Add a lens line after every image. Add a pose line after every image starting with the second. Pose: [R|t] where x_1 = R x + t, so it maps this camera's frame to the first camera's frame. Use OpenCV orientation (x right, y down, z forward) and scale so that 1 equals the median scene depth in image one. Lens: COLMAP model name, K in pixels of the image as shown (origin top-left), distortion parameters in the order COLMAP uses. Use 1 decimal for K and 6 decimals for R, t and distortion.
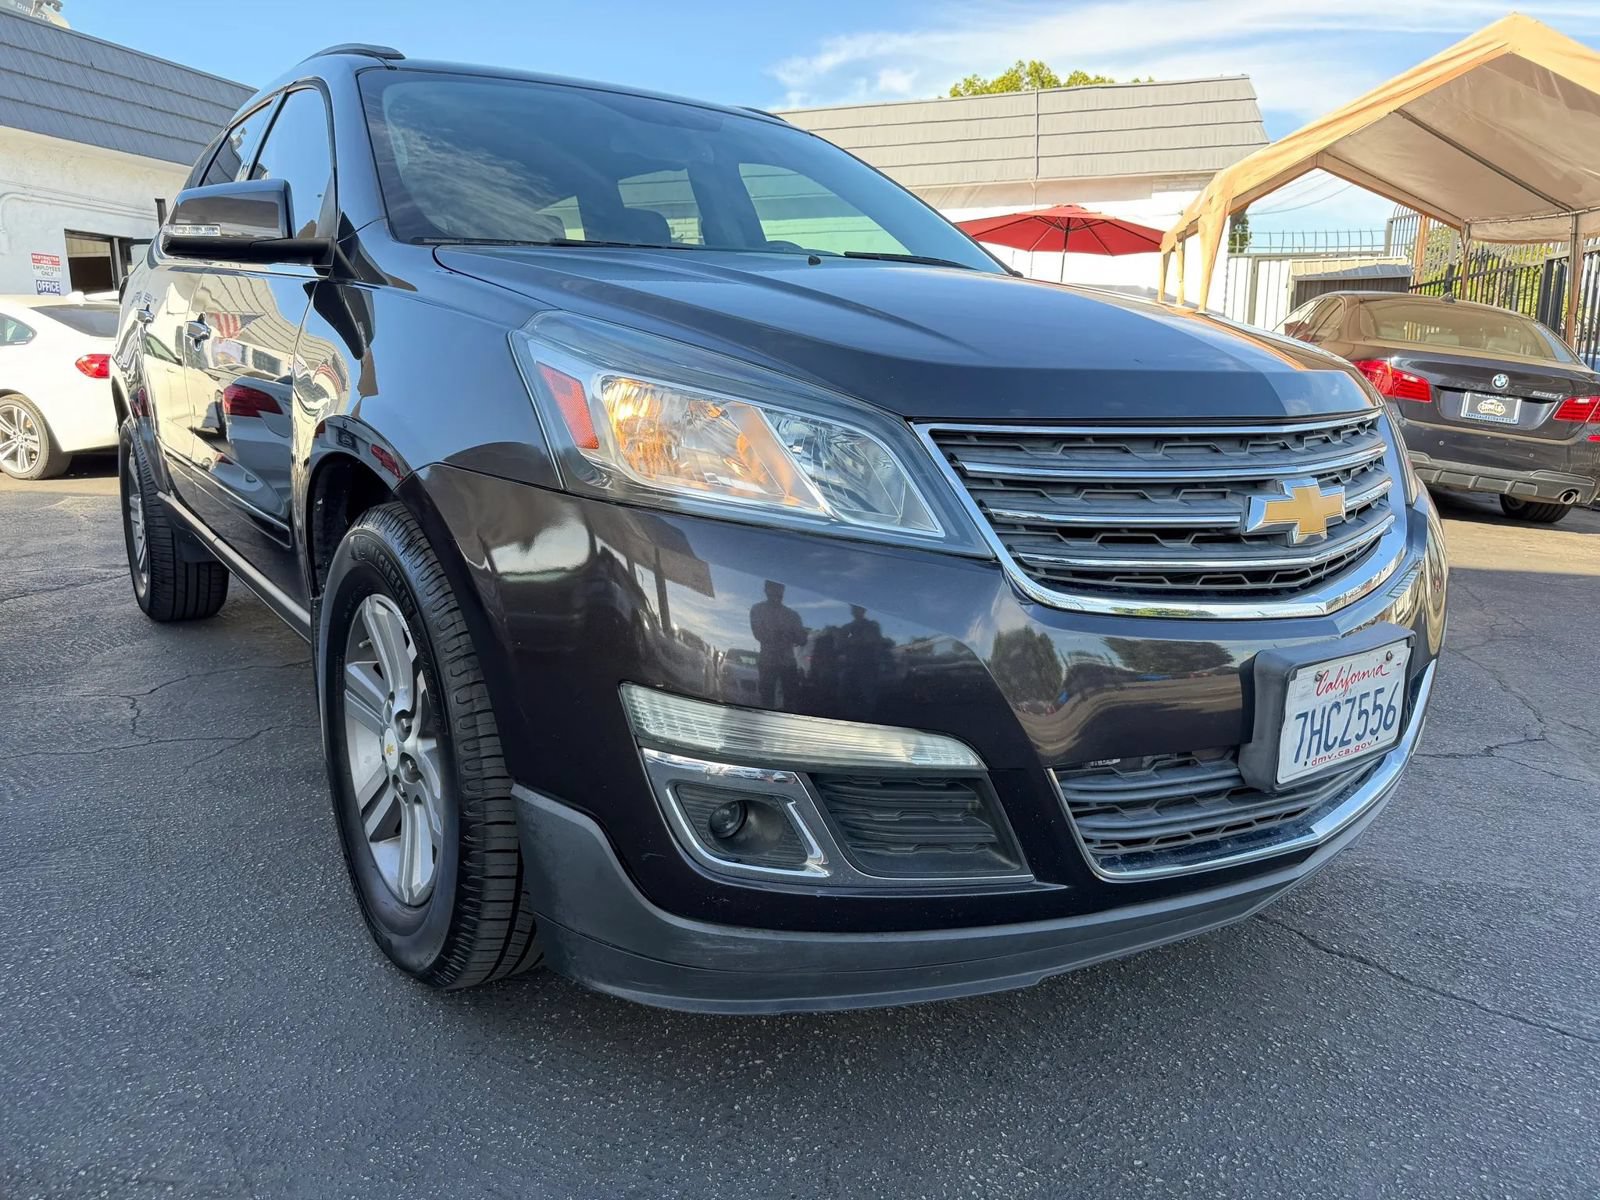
lens RADIAL K [[1129.9, 0, 791.8], [0, 1129.9, 606.0], [0, 0, 1]] dist [-0.002016, -0.002410]
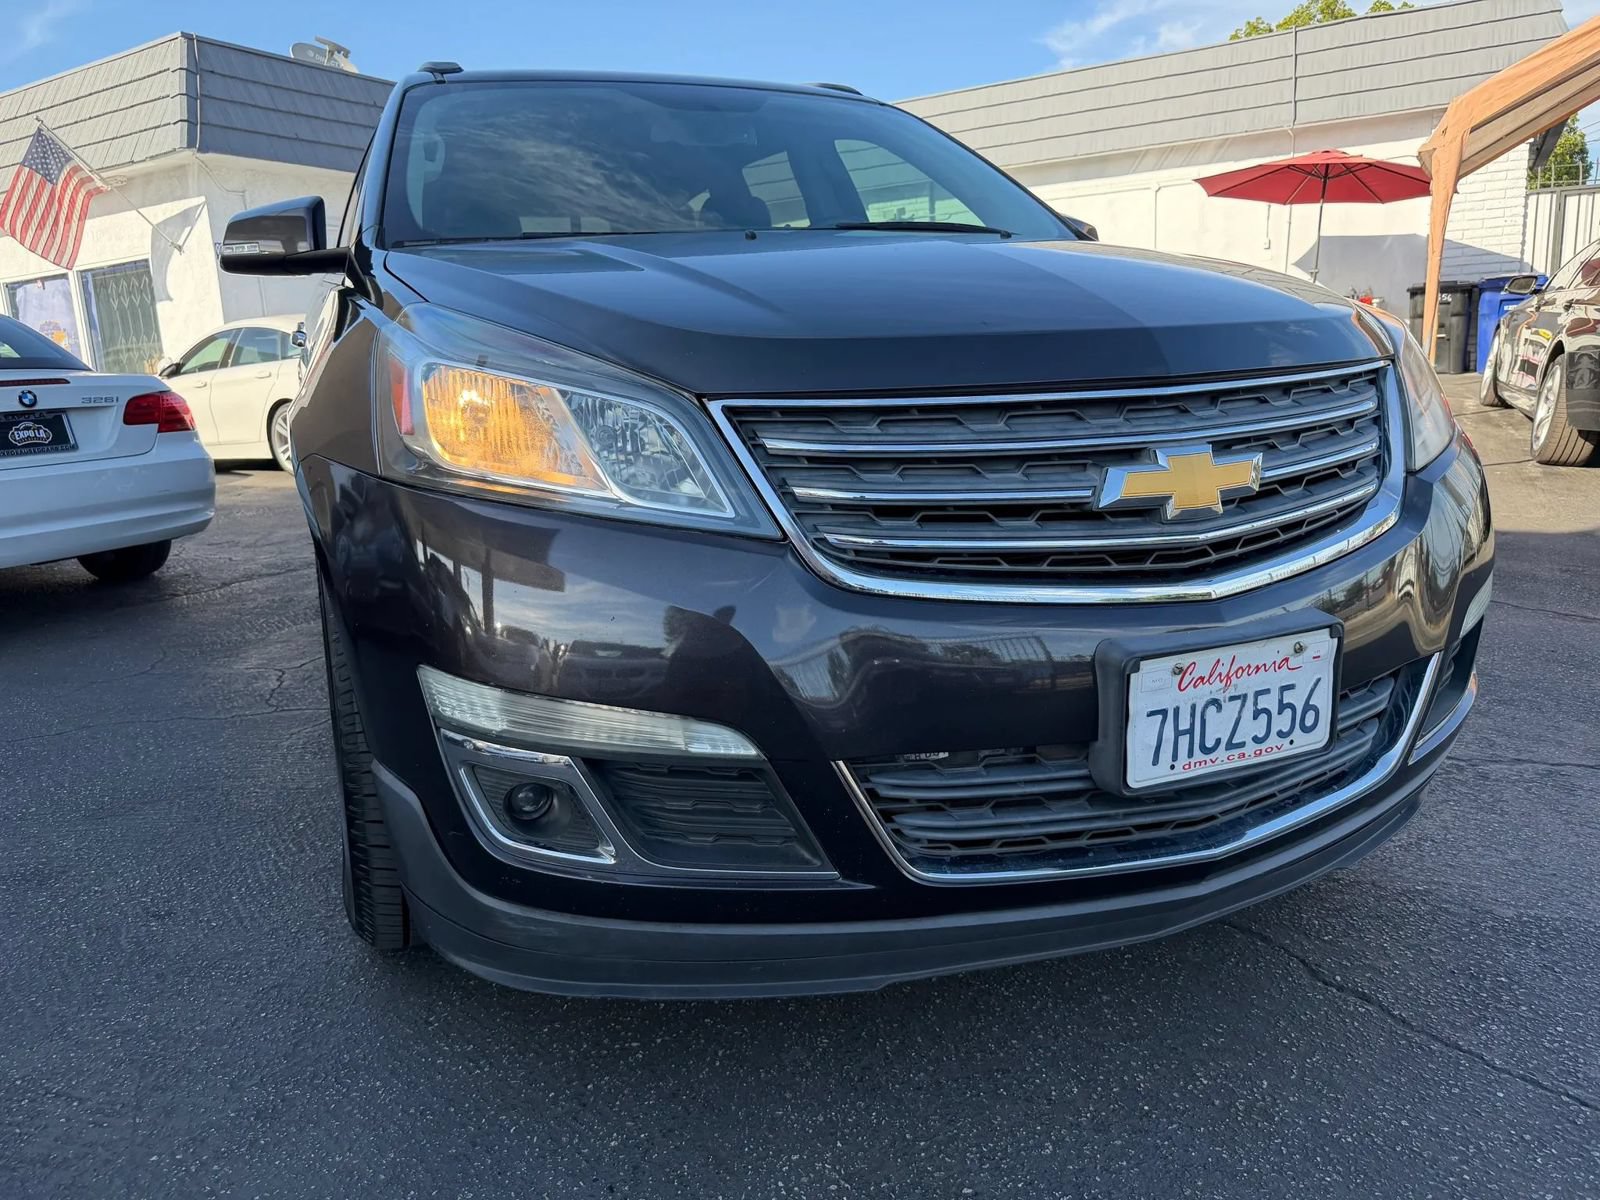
lens RADIAL K [[1130.8, 0, 793.9], [0, 1130.8, 599.4], [0, 0, 1]] dist [0.001720, -0.006621]
pose [[0.971923, 0.003314, -0.235276, 0.337254], [-0.001294, 0.999961, 0.008743, 0.000180], [0.235296, -0.008193, 0.971889, 0.060519]]
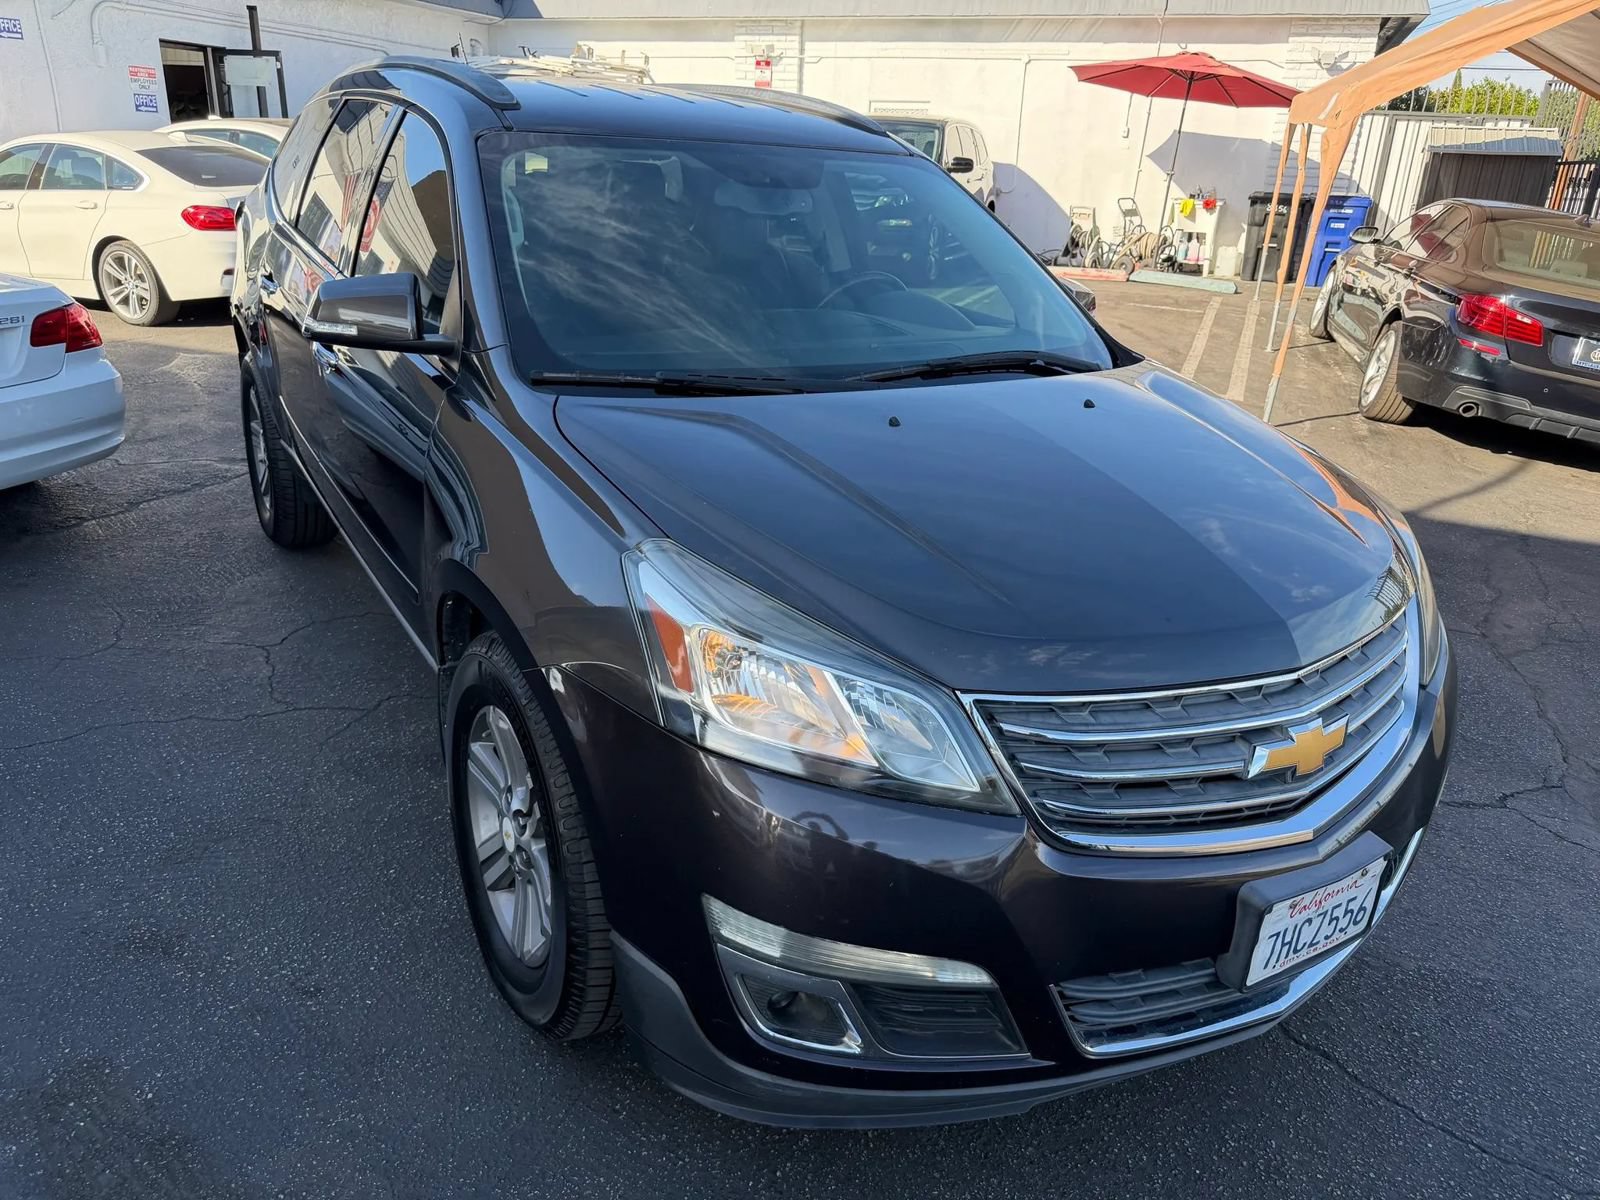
lens RADIAL K [[1130.8, 0, 793.9], [0, 1130.8, 599.4], [0, 0, 1]] dist [0.001720, -0.006621]
pose [[0.995934, 0.070007, -0.056694, -0.004814], [-0.059654, 0.984104, 0.167275, -0.366918], [0.067503, -0.163213, 0.984279, -0.122416]]
